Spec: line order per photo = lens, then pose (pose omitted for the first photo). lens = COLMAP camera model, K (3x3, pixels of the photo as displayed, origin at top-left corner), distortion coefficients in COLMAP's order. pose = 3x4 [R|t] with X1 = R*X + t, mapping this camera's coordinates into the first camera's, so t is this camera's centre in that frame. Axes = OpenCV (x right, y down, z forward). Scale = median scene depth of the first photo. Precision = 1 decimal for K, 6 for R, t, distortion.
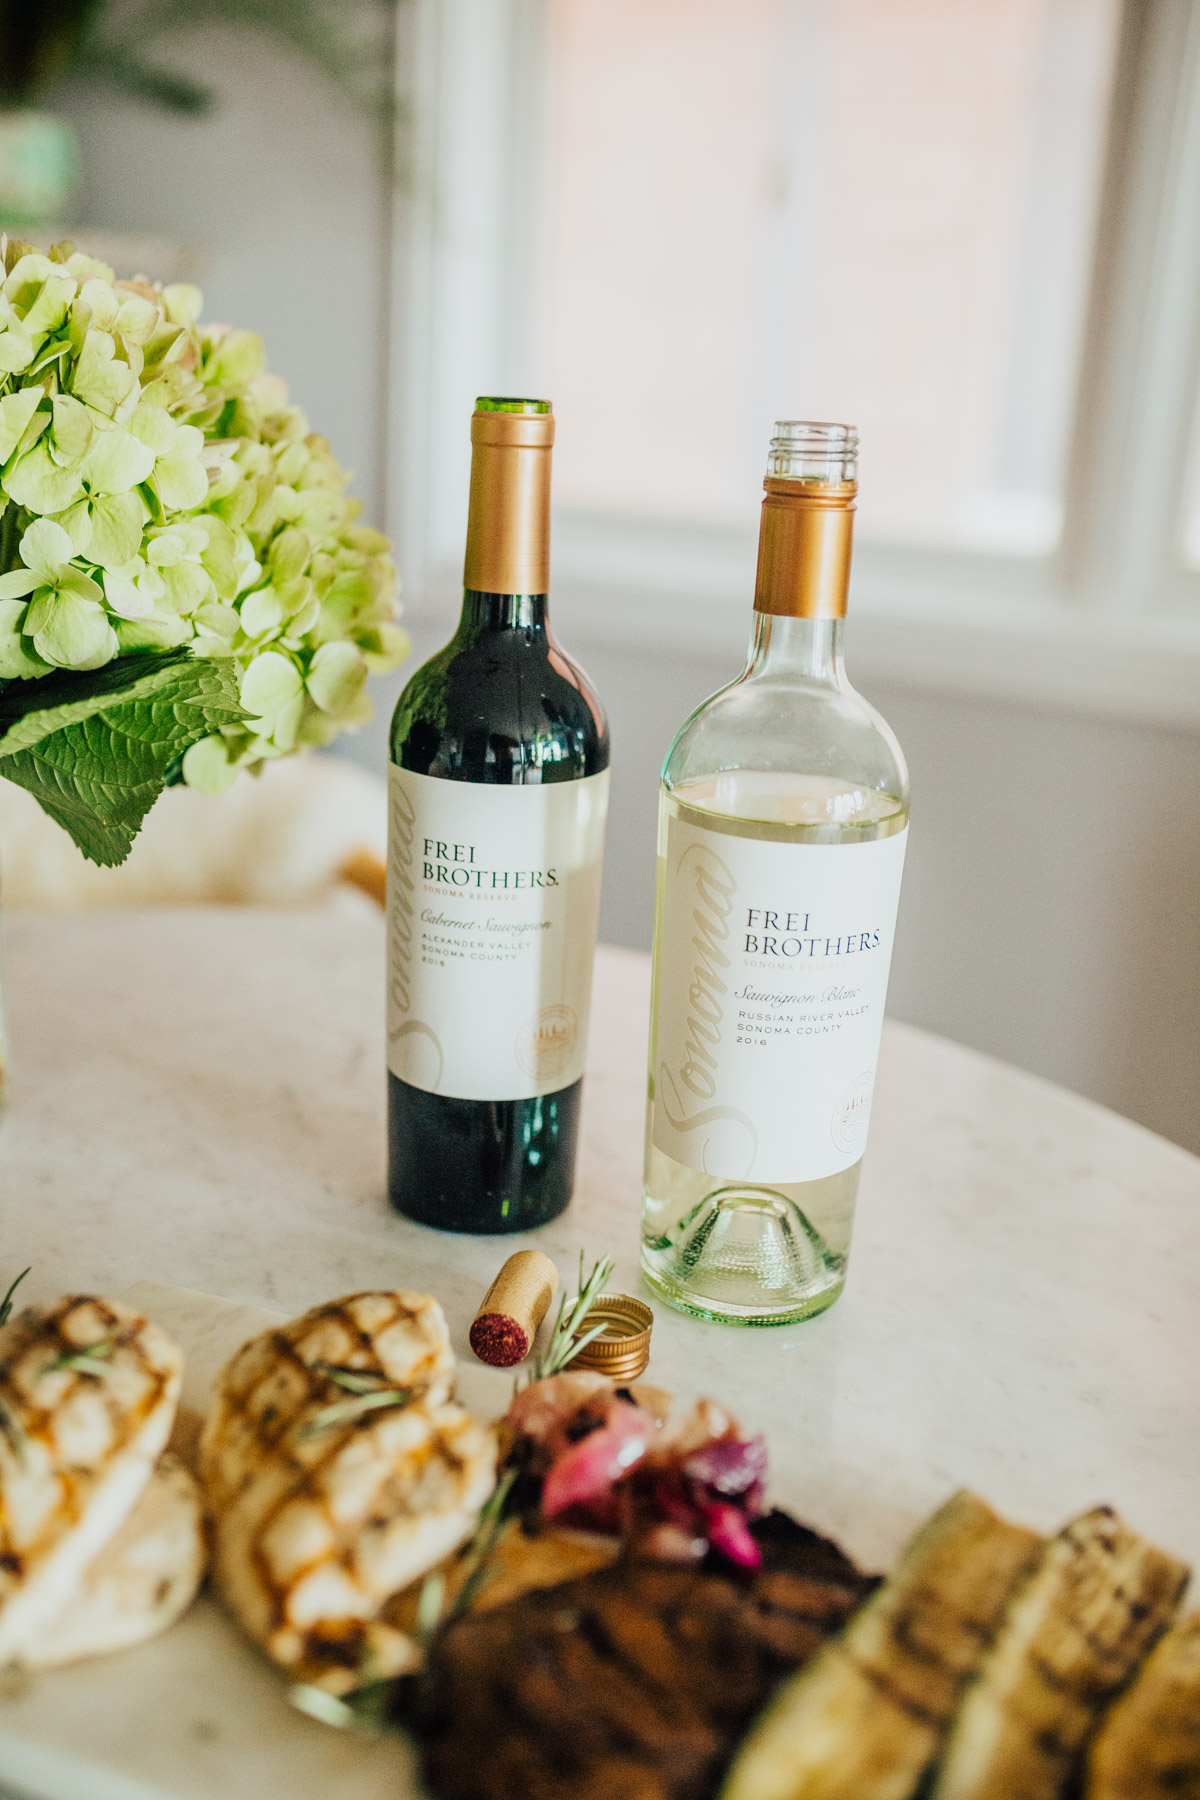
lens RADIAL K [[1769.7, 0, 600.0], [0, 1769.7, 900.0], [0, 0, 1]] dist [-0.049443, 0.045150]
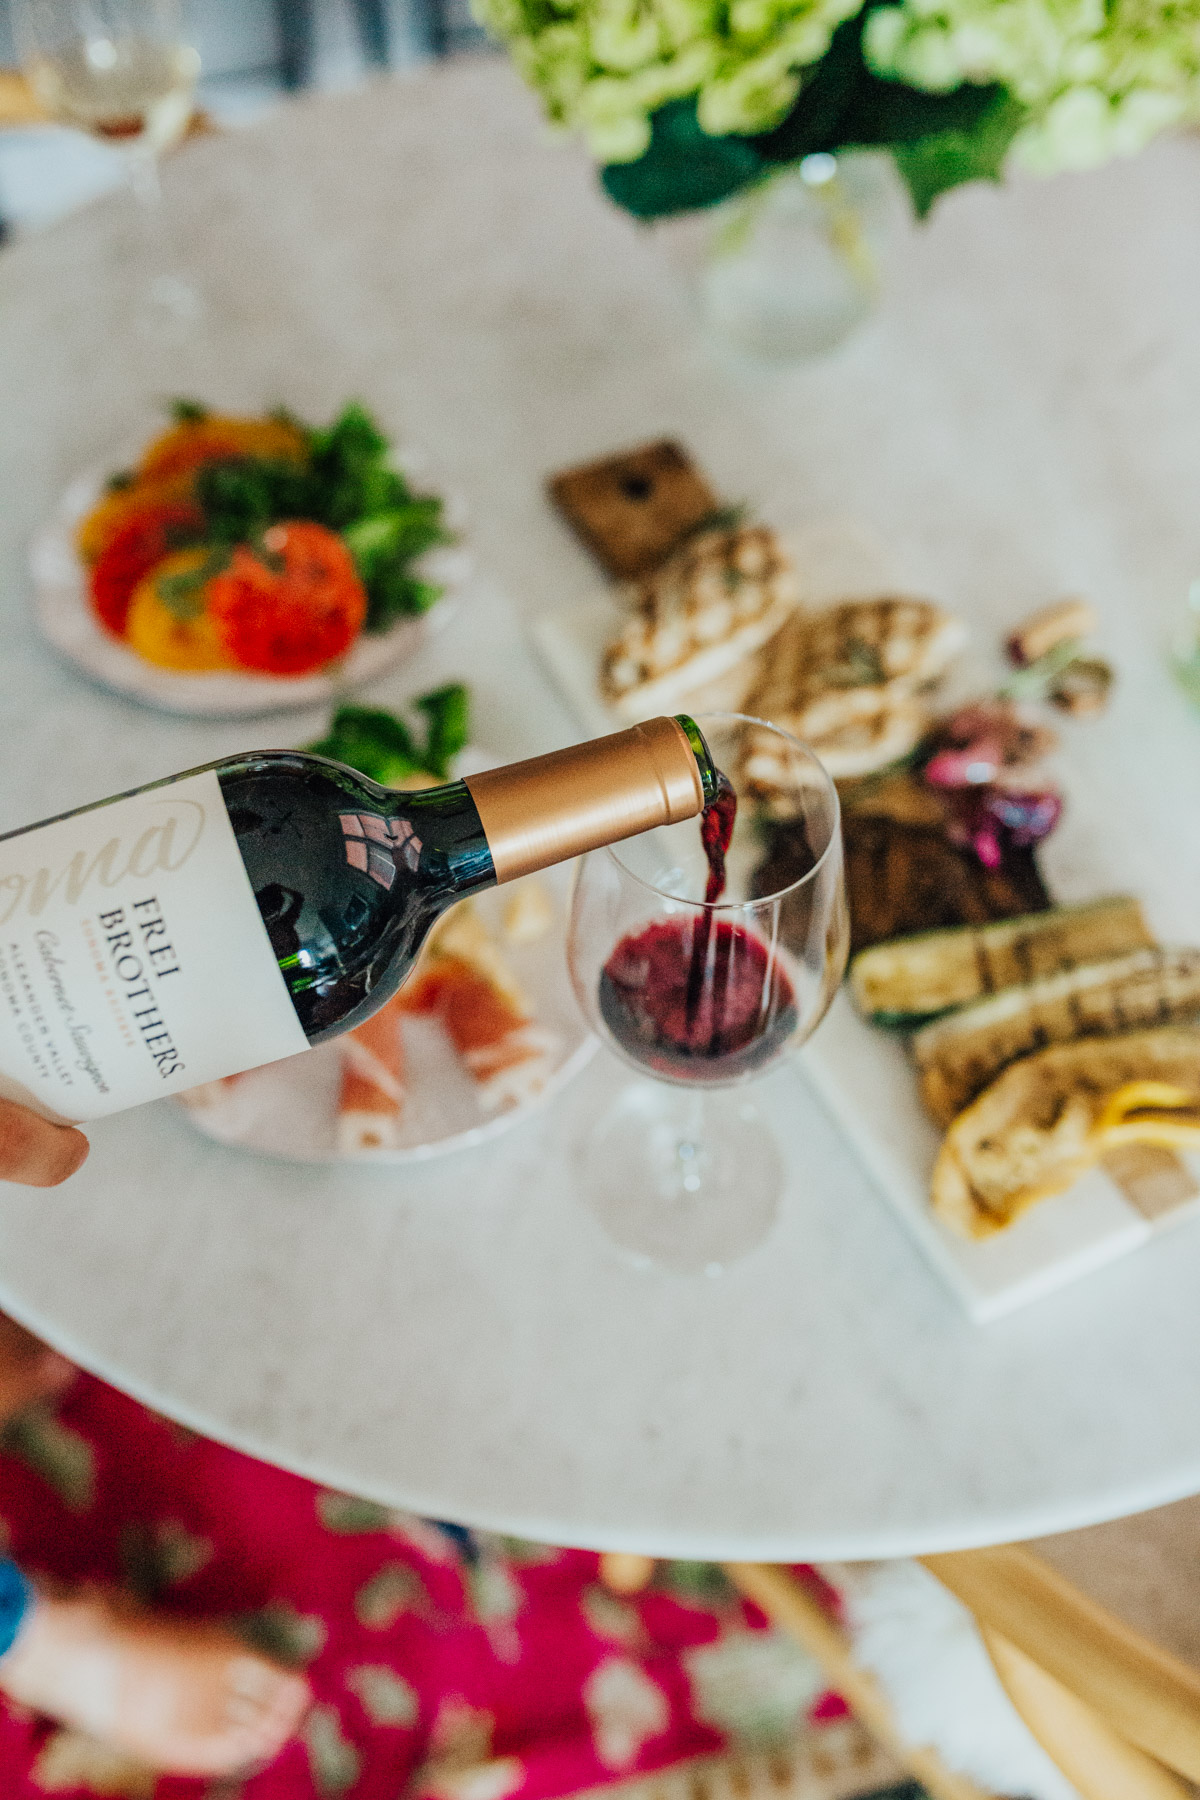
lens RADIAL K [[1769.7, 0, 600.0], [0, 1769.7, 900.0], [0, 0, 1]] dist [-0.049443, 0.045150]
pose [[0.739465, 0.521765, -0.425386, 0.444811], [-0.171177, 0.756854, 0.630769, -0.496341], [0.651068, -0.393616, 0.648982, -0.305090]]
